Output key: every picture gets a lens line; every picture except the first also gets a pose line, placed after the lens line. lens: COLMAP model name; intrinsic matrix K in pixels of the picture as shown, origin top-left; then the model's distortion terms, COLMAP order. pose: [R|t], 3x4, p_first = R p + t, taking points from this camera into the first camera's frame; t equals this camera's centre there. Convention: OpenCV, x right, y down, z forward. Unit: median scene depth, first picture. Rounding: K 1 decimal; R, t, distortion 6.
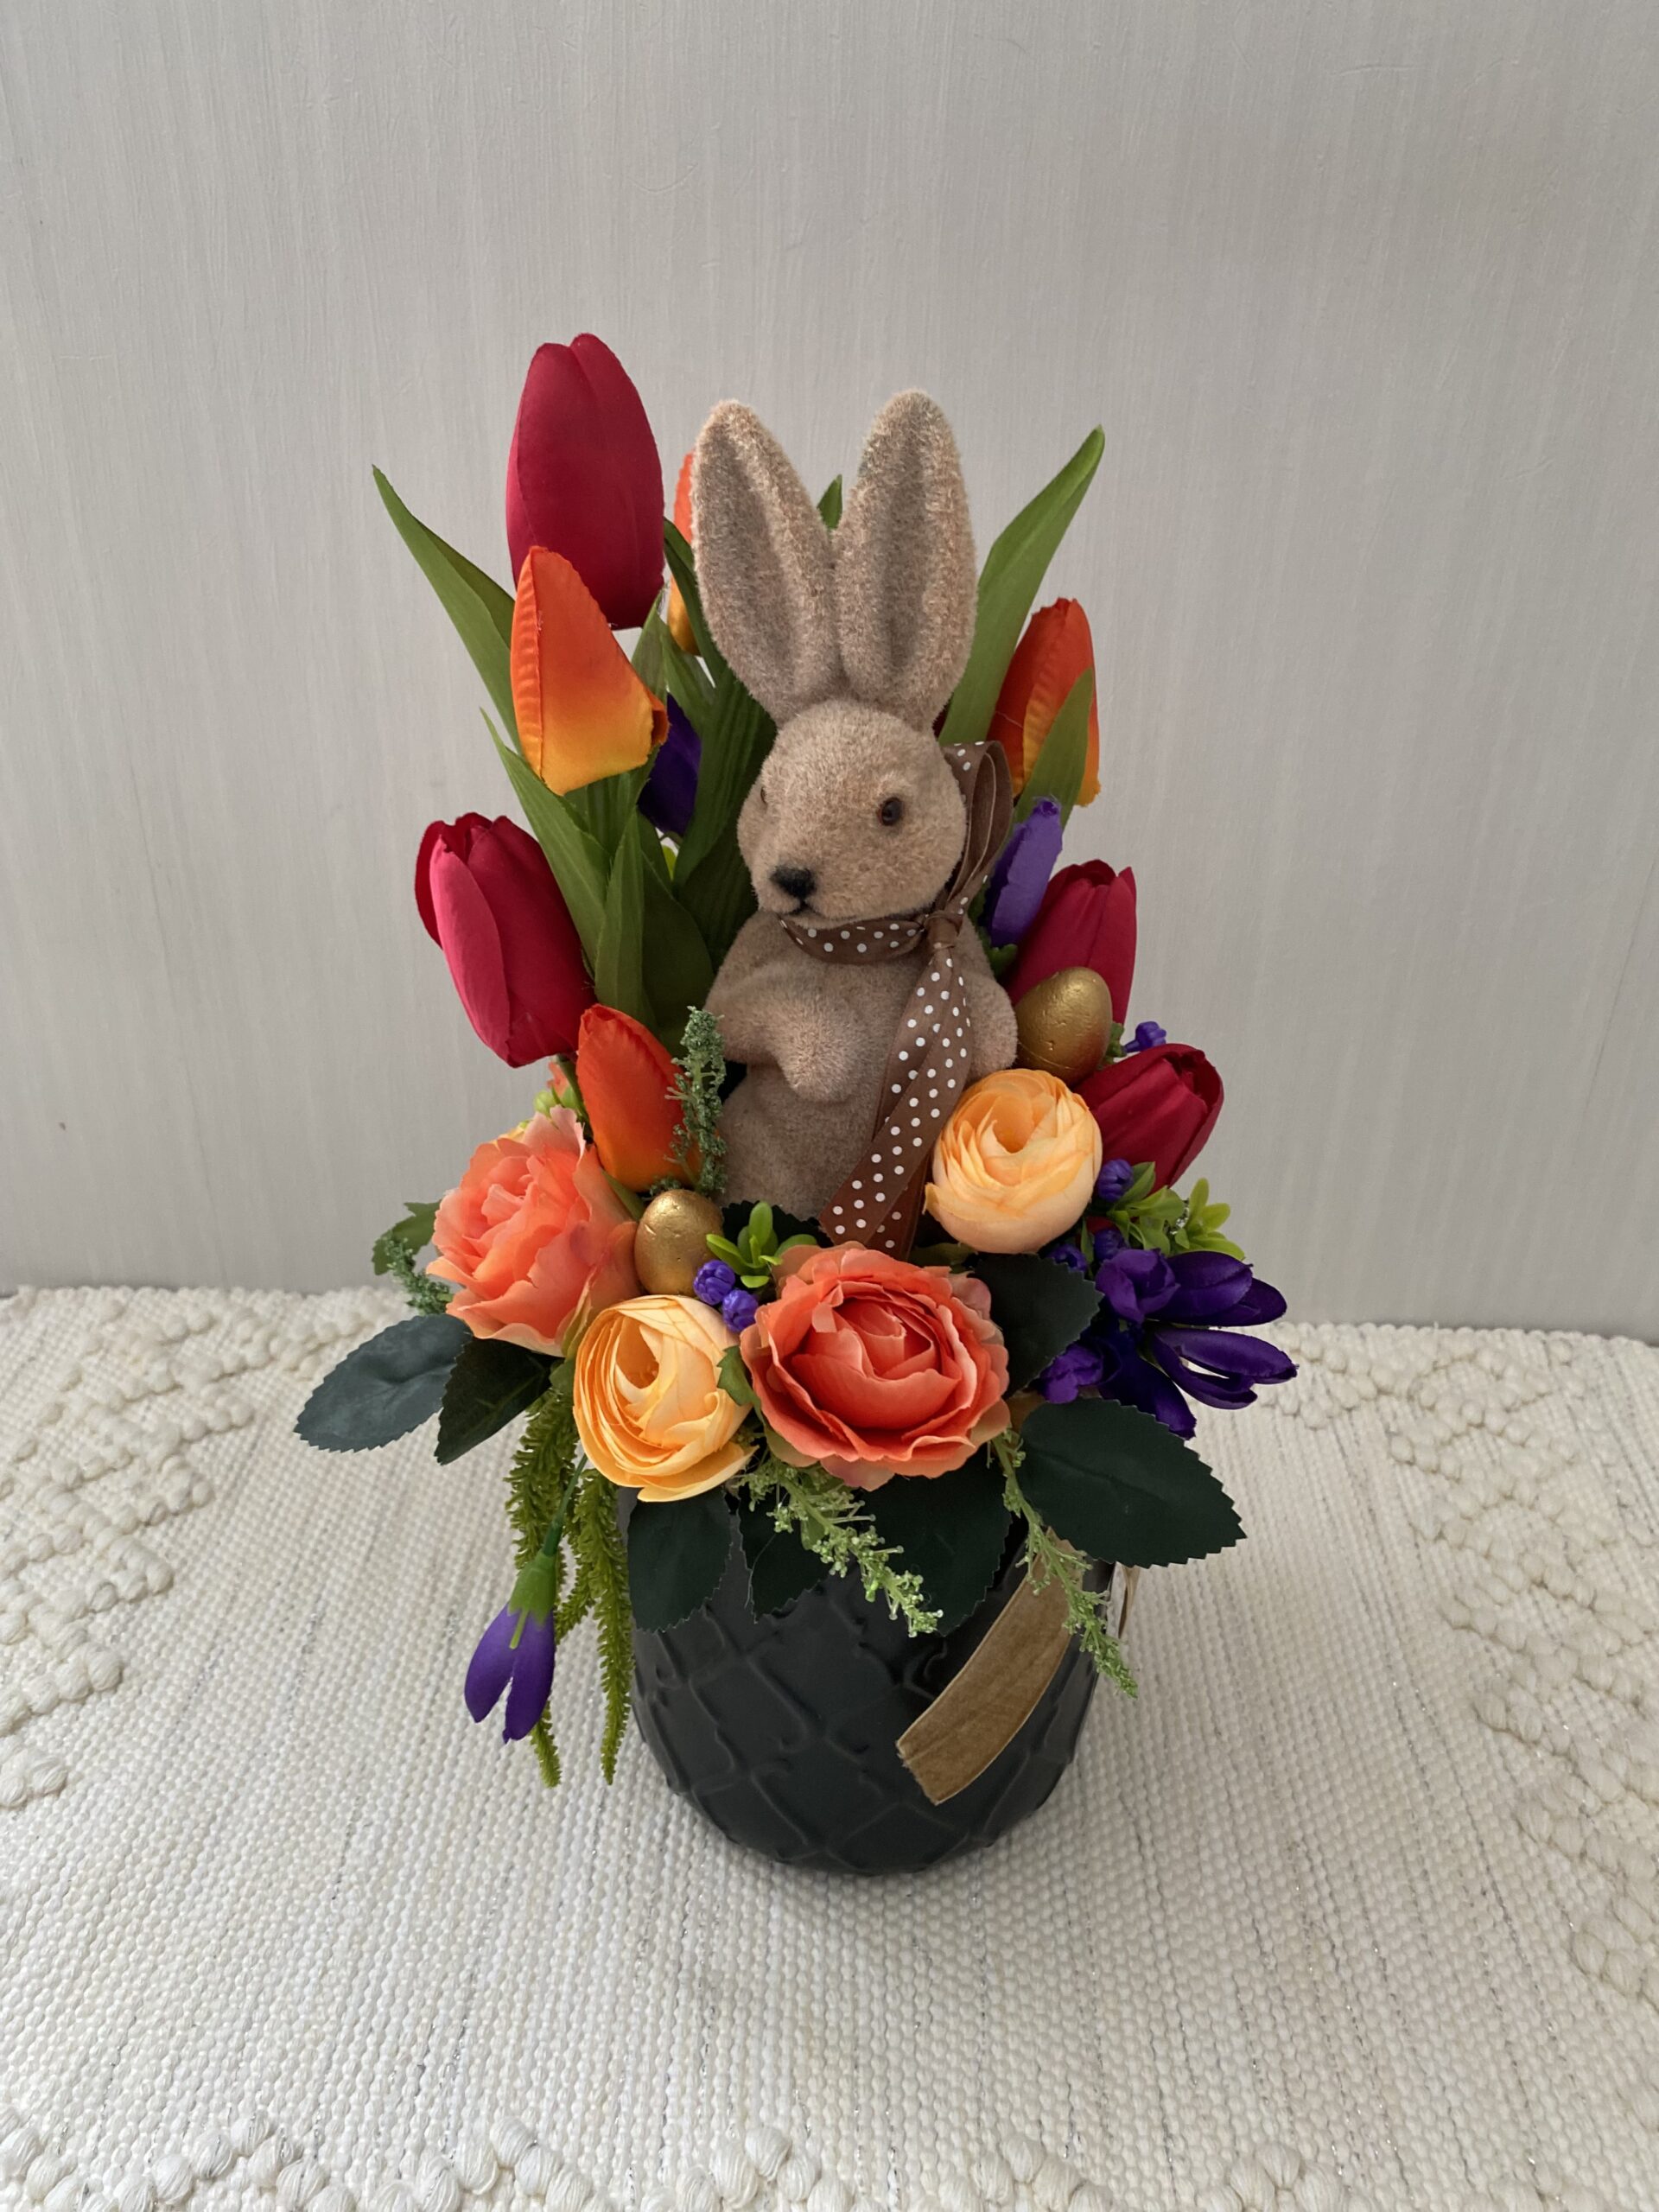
lens RADIAL K [[1764.7, 0, 827.4], [0, 1764.7, 1117.0], [0, 0, 1]] dist [-0.001407, 0.001028]
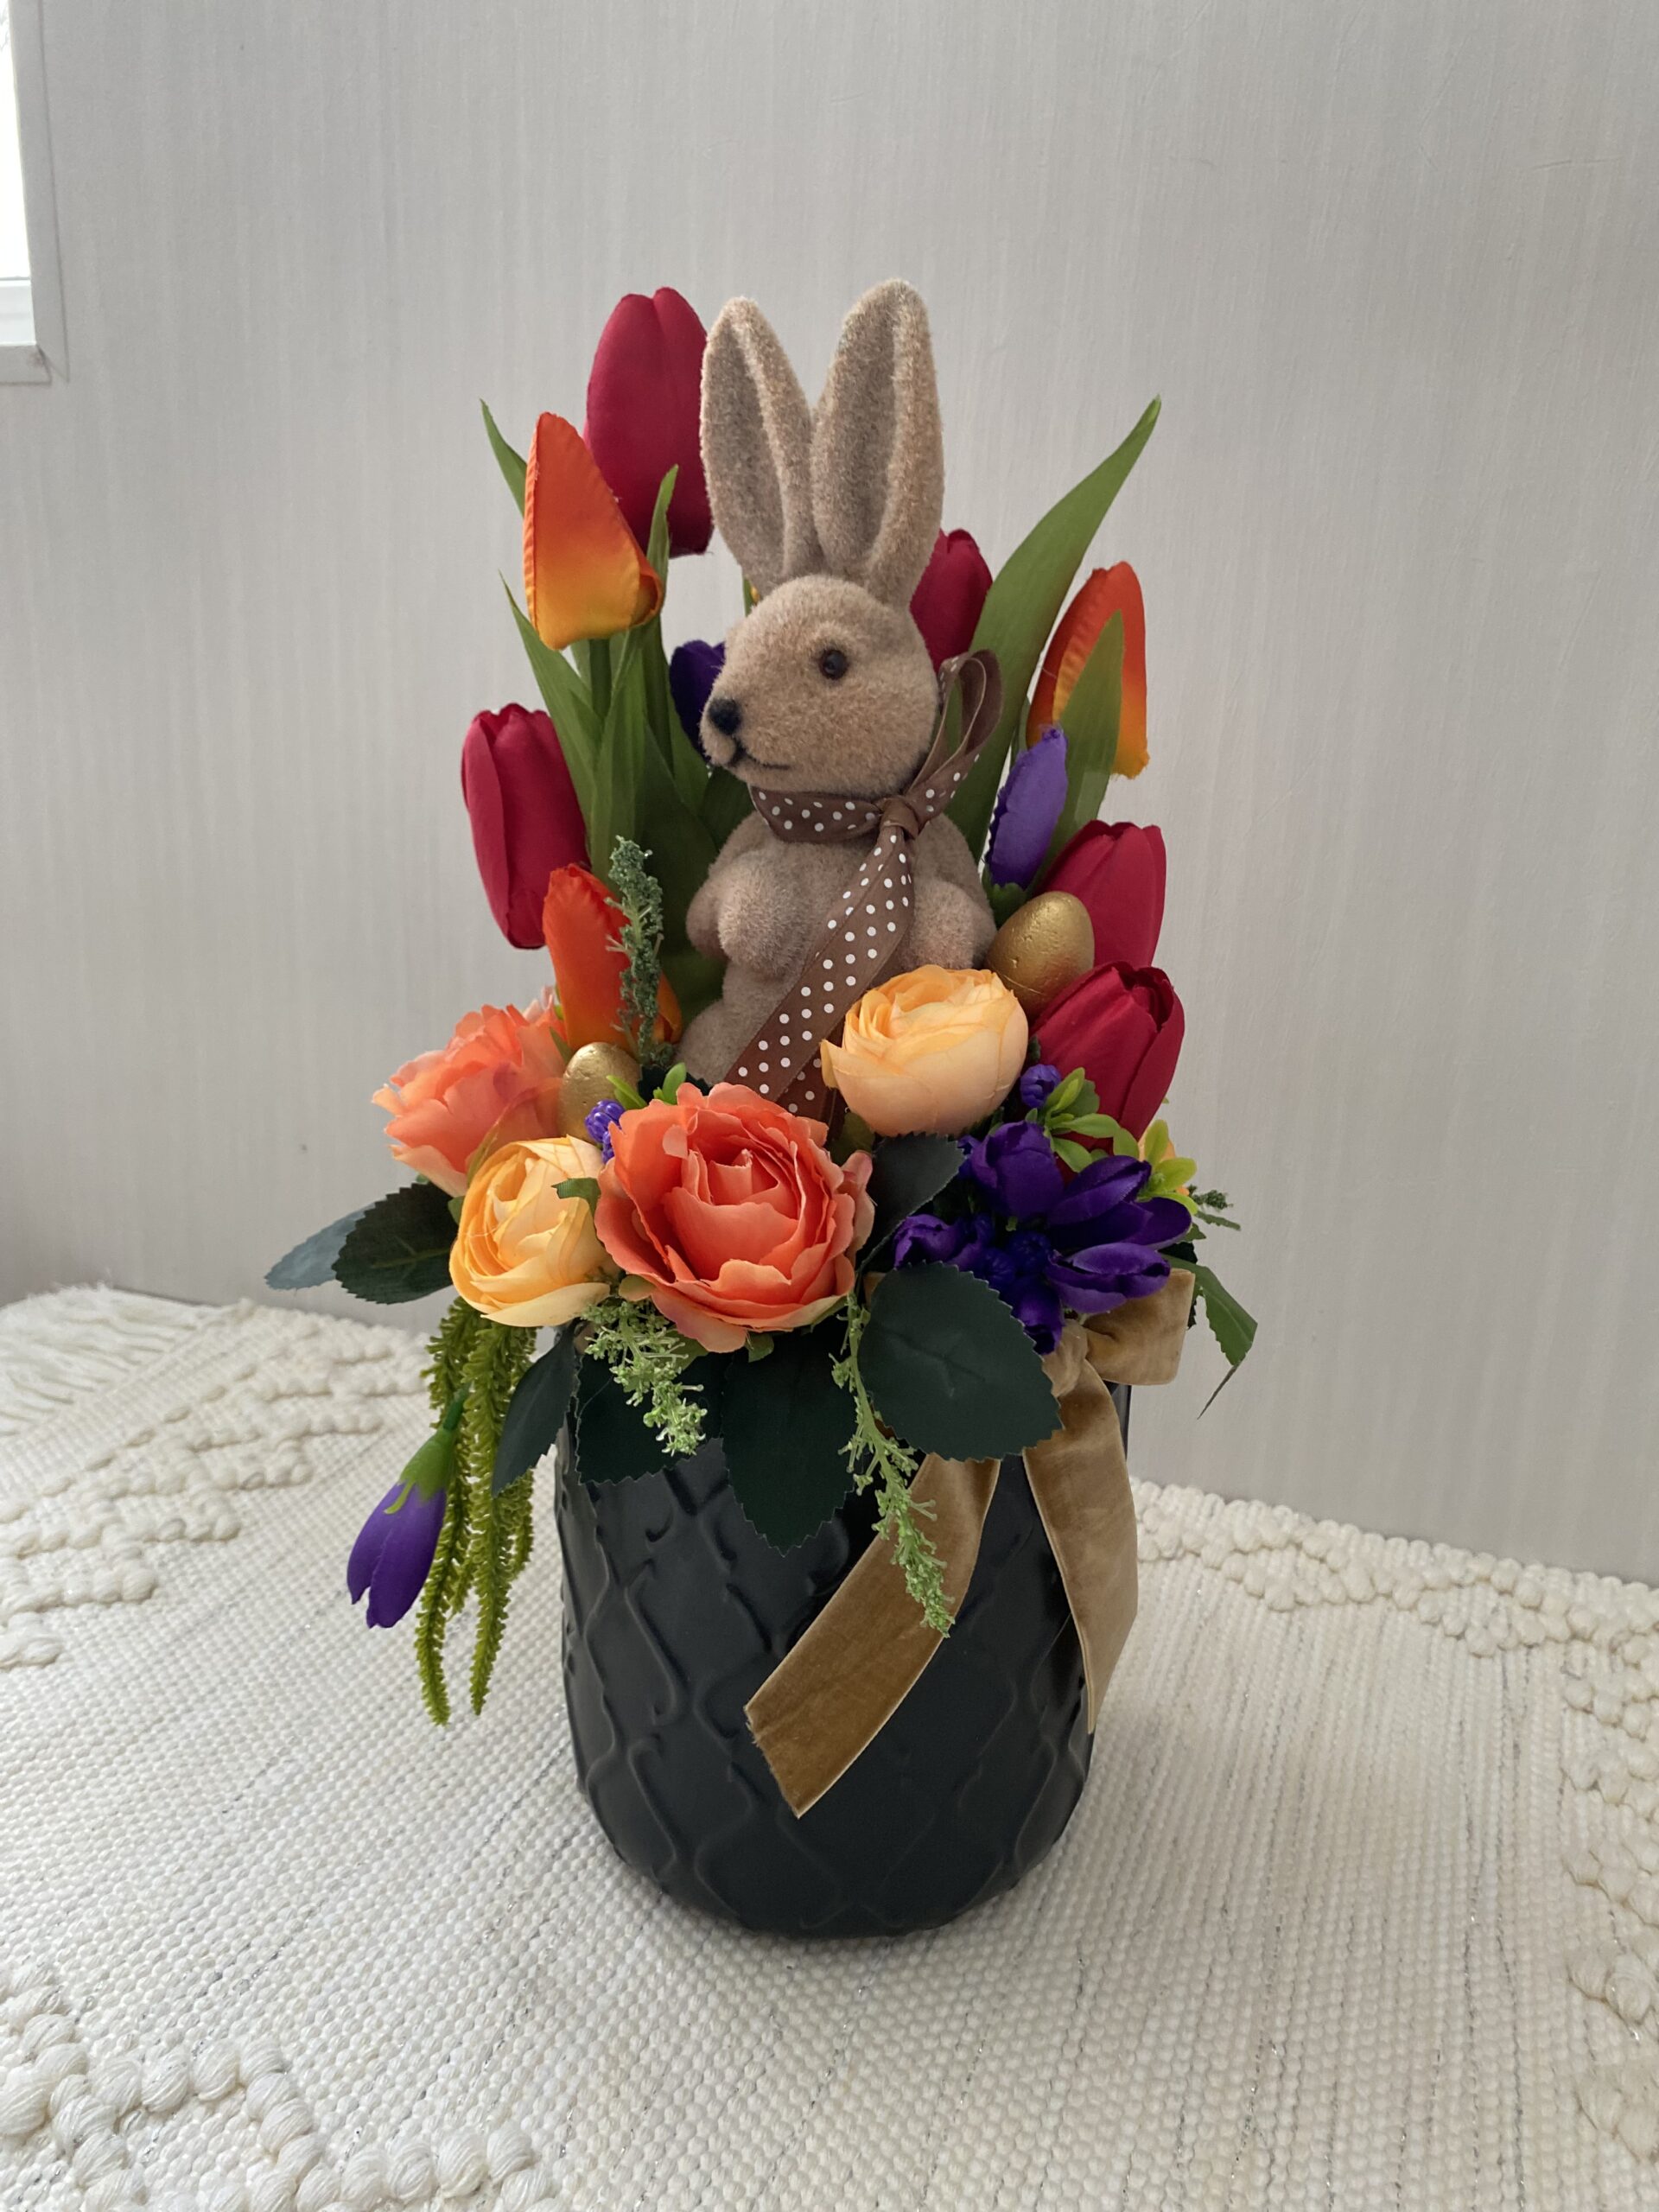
lens RADIAL K [[1764.7, 0, 808.3], [0, 1764.7, 1096.5], [0, 0, 1]] dist [-0.001407, 0.001028]
pose [[0.945391, 0.110924, -0.306483, 0.272716], [-0.182457, 0.959278, -0.215626, 0.216421], [0.270084, 0.259771, 0.927132, 0.090005]]
